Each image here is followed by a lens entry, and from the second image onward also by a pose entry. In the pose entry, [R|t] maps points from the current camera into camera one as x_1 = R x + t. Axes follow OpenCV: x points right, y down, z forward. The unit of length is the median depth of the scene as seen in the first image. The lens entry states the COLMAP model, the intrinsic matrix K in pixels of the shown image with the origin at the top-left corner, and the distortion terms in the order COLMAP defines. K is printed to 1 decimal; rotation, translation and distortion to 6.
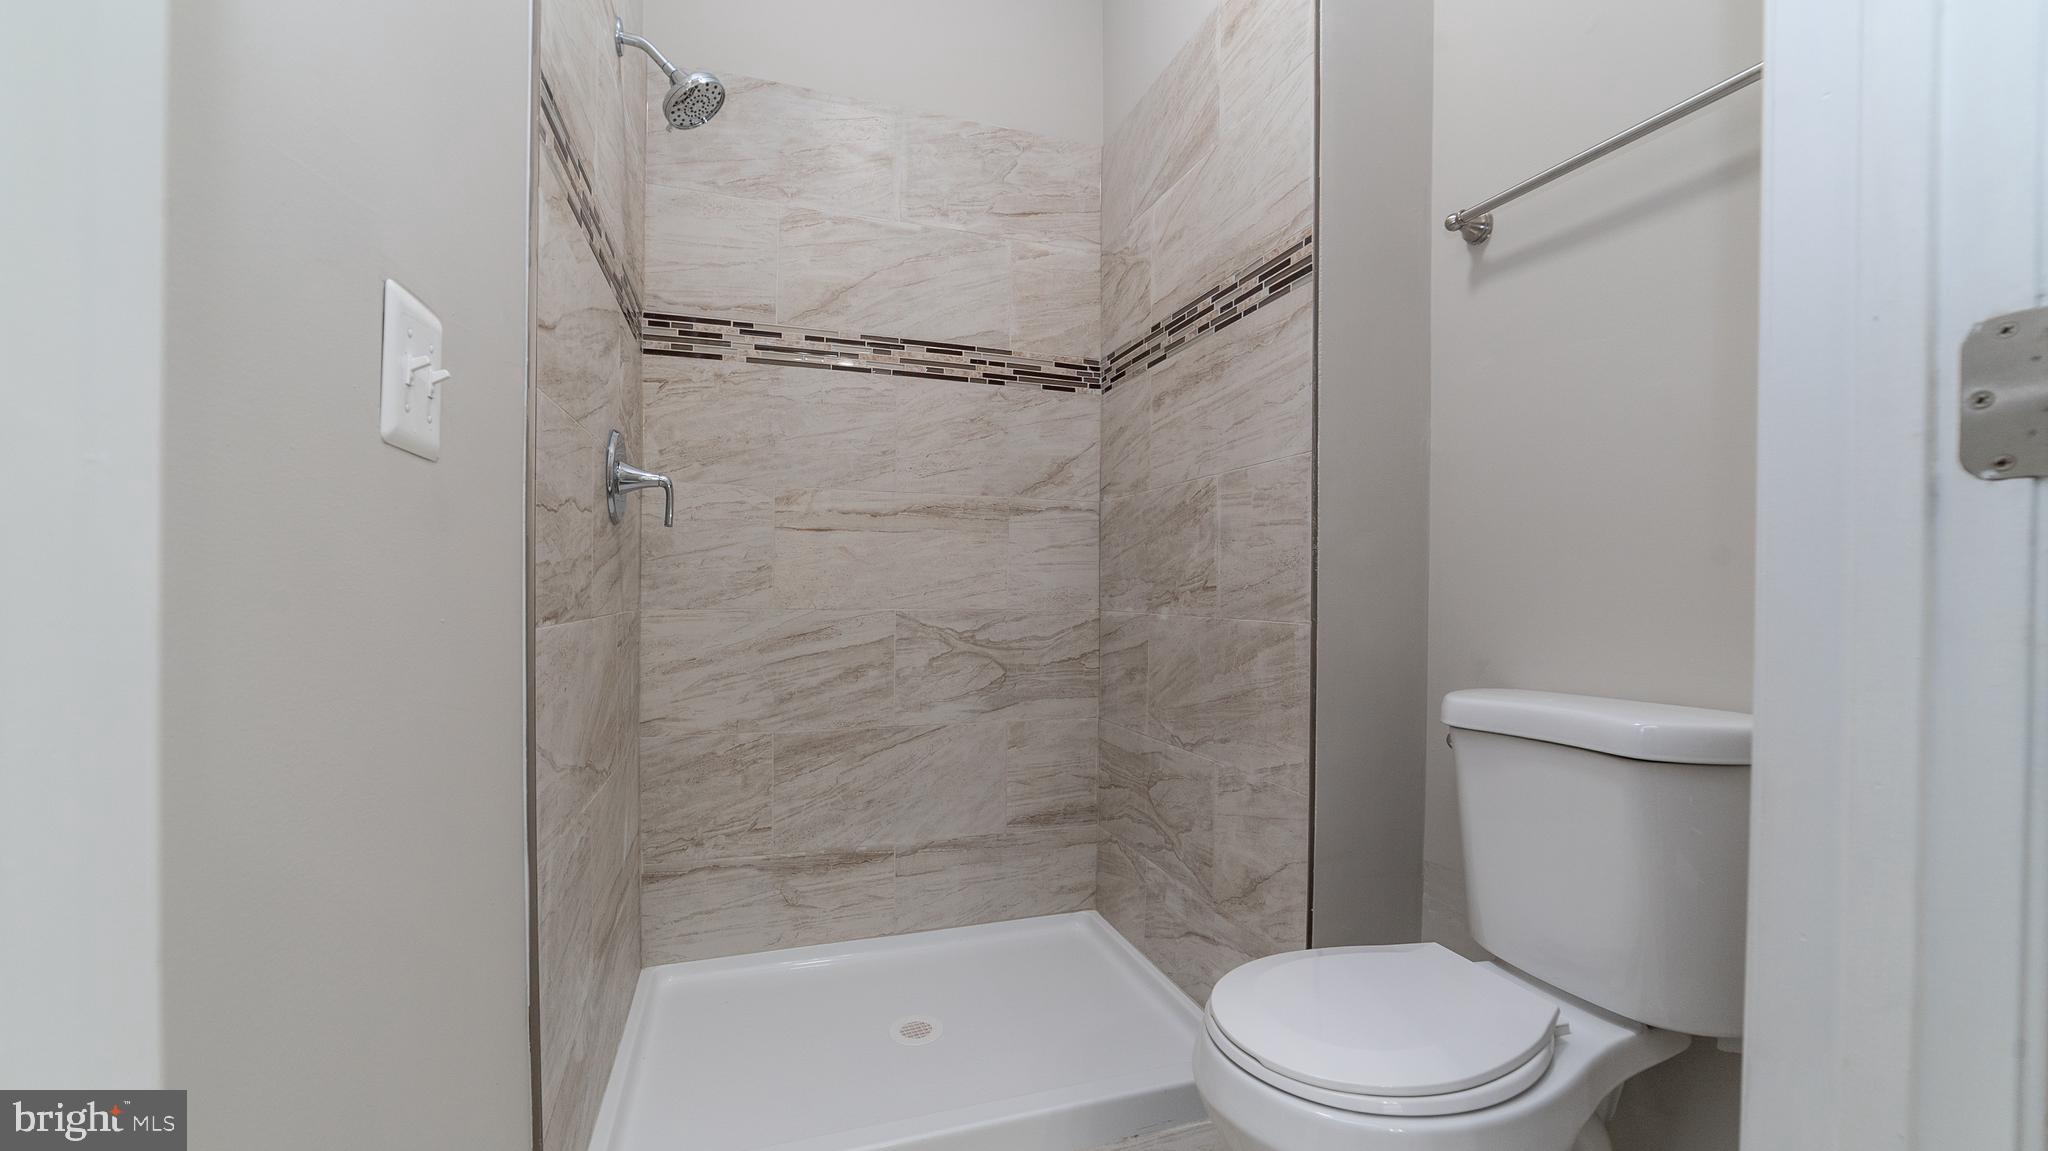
lens RADIAL K [[841.5, 0, 988.3], [0, 841.5, 554.4], [0, 0, 1]] dist [-0.019503, 0.008436]
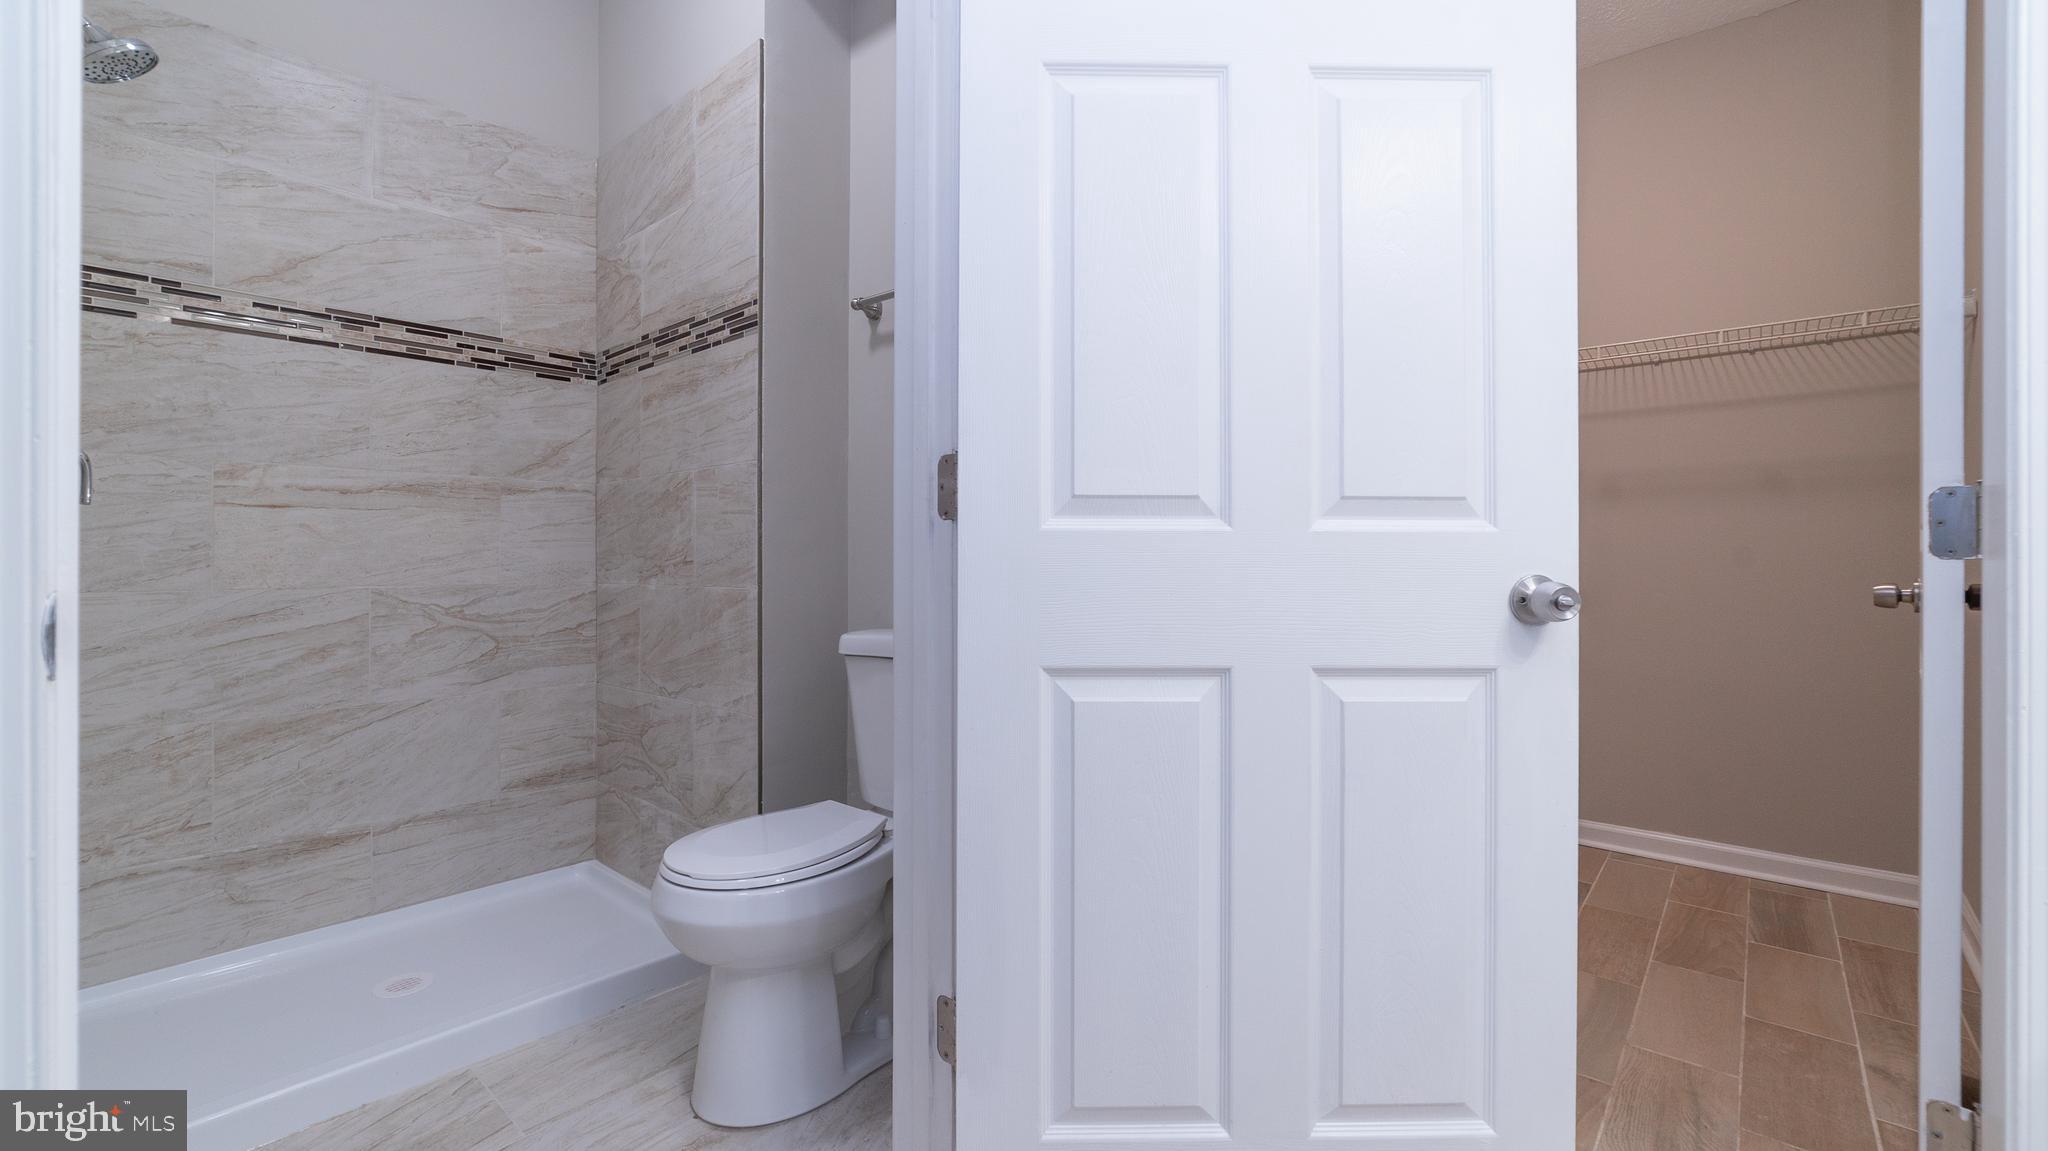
lens RADIAL K [[841.5, 0, 988.3], [0, 841.5, 554.4], [0, 0, 1]] dist [-0.019503, 0.008436]
pose [[0.853638, -0.006712, 0.520823, -0.000103], [-0.010634, 0.999484, 0.030309, -0.011772], [-0.520758, -0.031411, 0.853126, -0.238446]]
